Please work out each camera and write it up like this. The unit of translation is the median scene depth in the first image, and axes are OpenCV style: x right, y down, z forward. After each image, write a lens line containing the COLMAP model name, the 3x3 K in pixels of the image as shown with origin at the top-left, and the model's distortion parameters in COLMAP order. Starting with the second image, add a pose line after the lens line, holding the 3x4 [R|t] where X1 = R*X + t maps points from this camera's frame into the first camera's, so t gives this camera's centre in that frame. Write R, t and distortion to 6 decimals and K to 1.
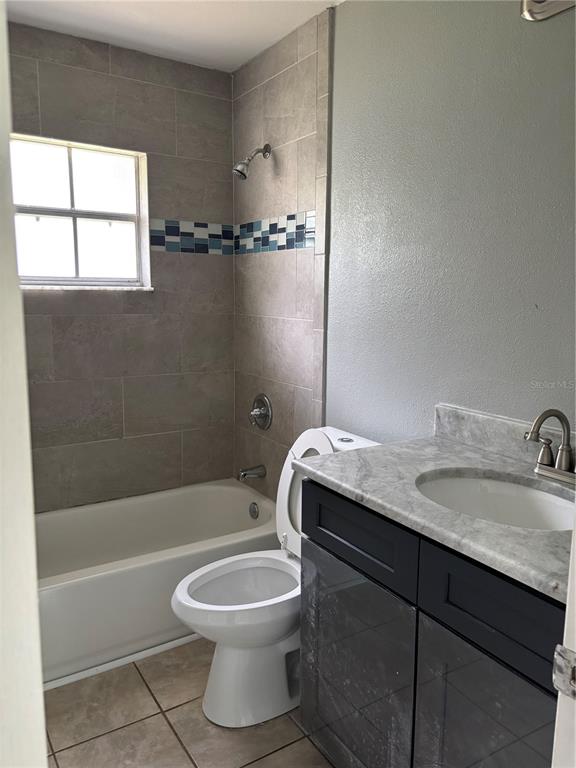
lens RADIAL K [[582.6, 0, 288.3], [0, 582.6, 384.0], [0, 0, 1]] dist [0.045538, -0.036714]
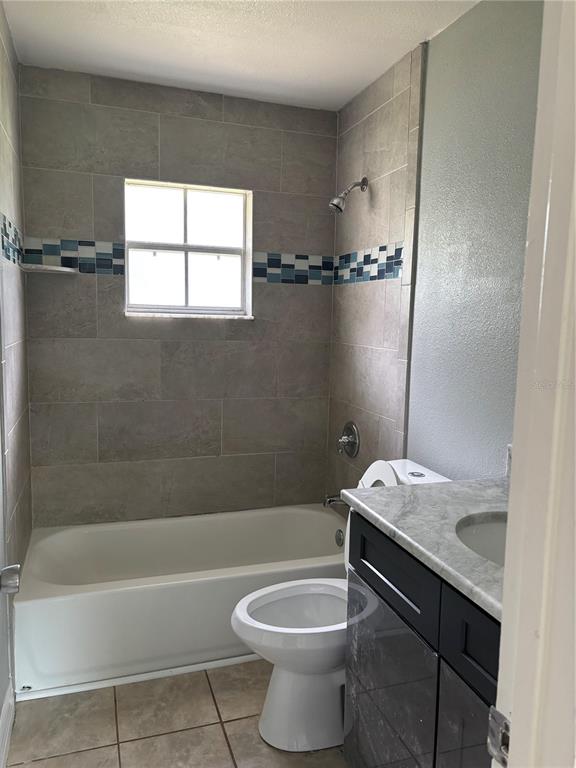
lens RADIAL K [[582.6, 0, 295.7], [0, 582.6, 387.1], [0, 0, 1]] dist [0.045538, -0.036714]
pose [[0.971165, 0.040375, -0.234967, 0.109402], [-0.048901, 0.998336, -0.030568, -0.008390], [0.233341, 0.041177, 0.971523, -0.005109]]
